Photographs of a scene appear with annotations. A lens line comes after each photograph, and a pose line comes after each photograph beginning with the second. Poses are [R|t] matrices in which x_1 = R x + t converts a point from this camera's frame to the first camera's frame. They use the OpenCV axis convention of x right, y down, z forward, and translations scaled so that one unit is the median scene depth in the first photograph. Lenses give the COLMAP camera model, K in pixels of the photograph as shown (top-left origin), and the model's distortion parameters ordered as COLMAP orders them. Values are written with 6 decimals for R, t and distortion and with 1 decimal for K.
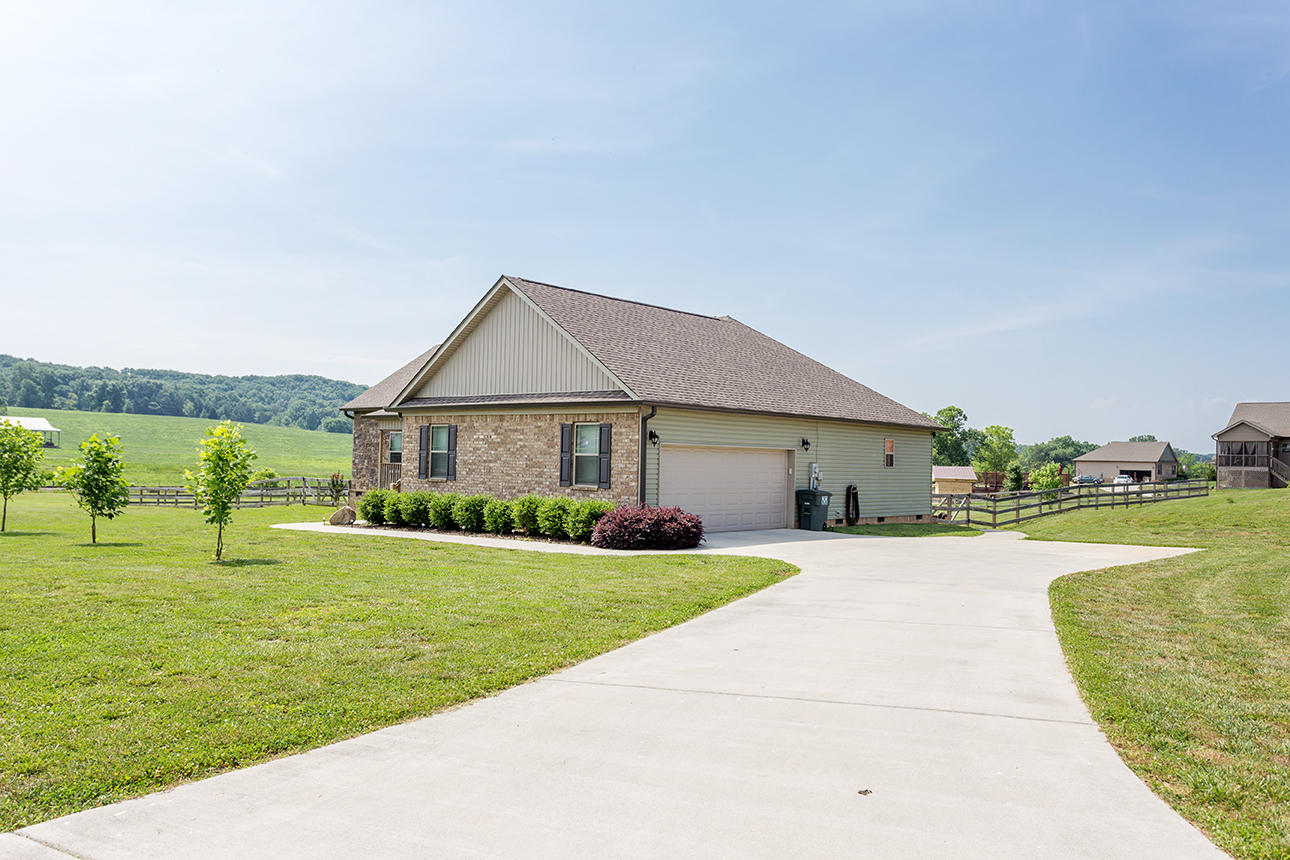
lens RADIAL K [[997.3, 0, 647.8], [0, 997.3, 425.7], [0, 0, 1]] dist [-0.000270, -0.000744]
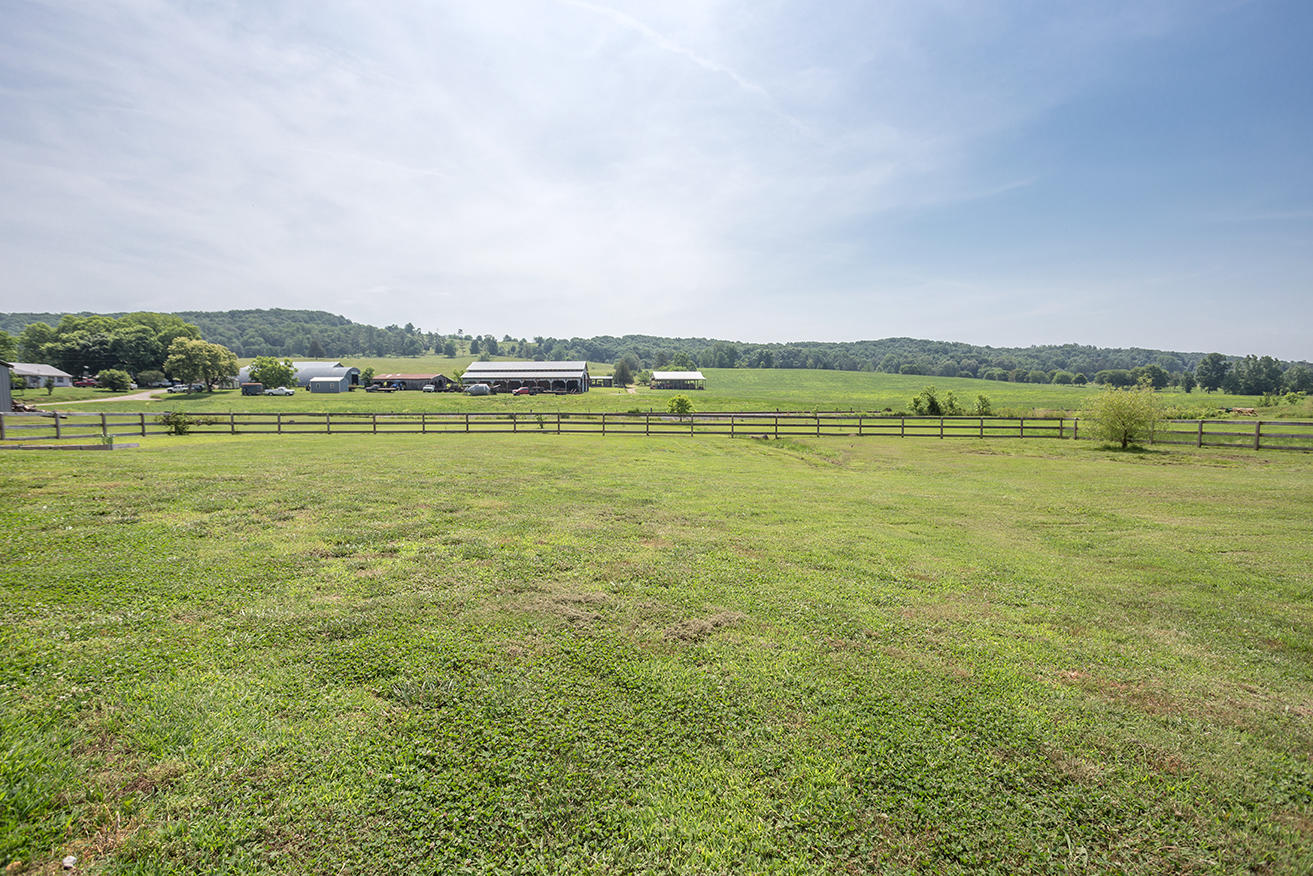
lens RADIAL K [[626.8, 0, 656.9], [0, 626.8, 434.6], [0, 0, 1]] dist [0.006234, 0.001248]
pose [[0.751287, 0.014544, -0.659816, 0.045191], [0.048156, 0.995884, 0.076784, 0.042718], [0.658217, -0.089461, 0.747494, 0.645842]]
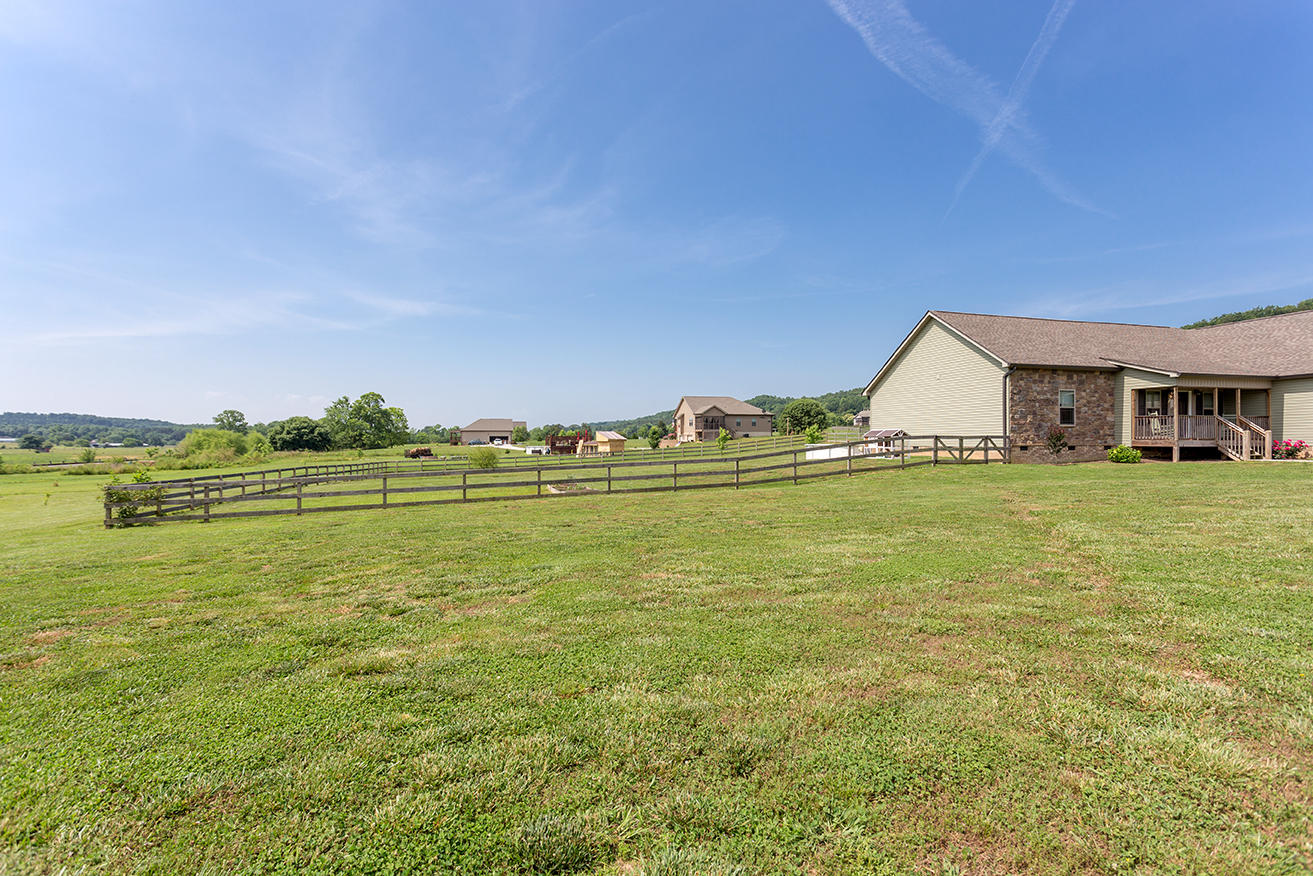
lens RADIAL K [[626.8, 0, 658.7], [0, 626.8, 445.0], [0, 0, 1]] dist [0.006234, 0.001248]
pose [[0.510444, -0.030005, 0.859387, -0.509823], [-0.014589, 0.998945, 0.043543, 0.020660], [-0.859787, -0.034764, 0.509468, 0.486115]]
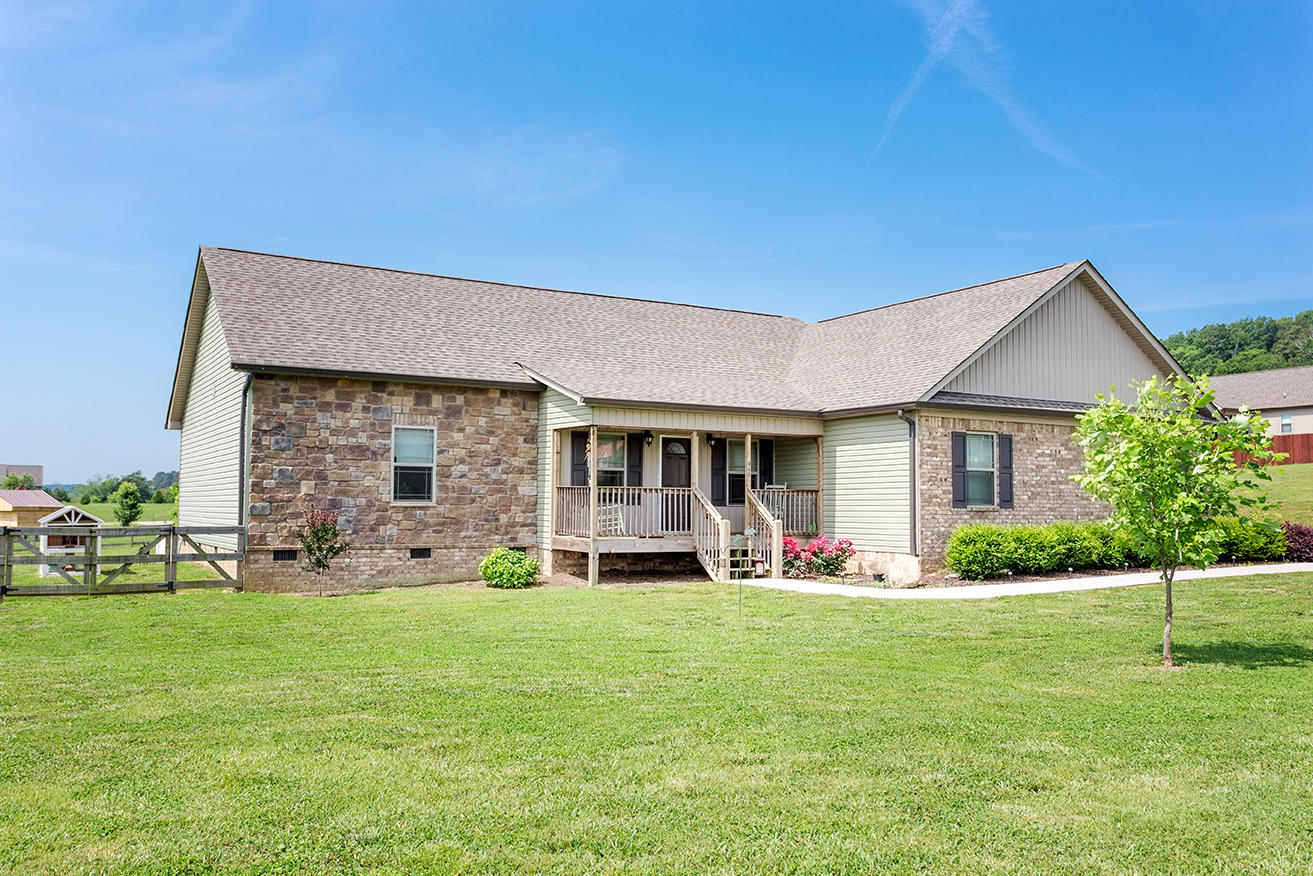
lens RADIAL K [[1082.5, 0, 665.5], [0, 1082.5, 438.2], [0, 0, 1]] dist [0.030153, -0.008156]
pose [[0.291862, 0.038041, 0.955704, -0.351164], [-0.032417, 0.999028, -0.029866, 0.011708], [-0.955911, -0.022264, 0.292812, 0.336502]]
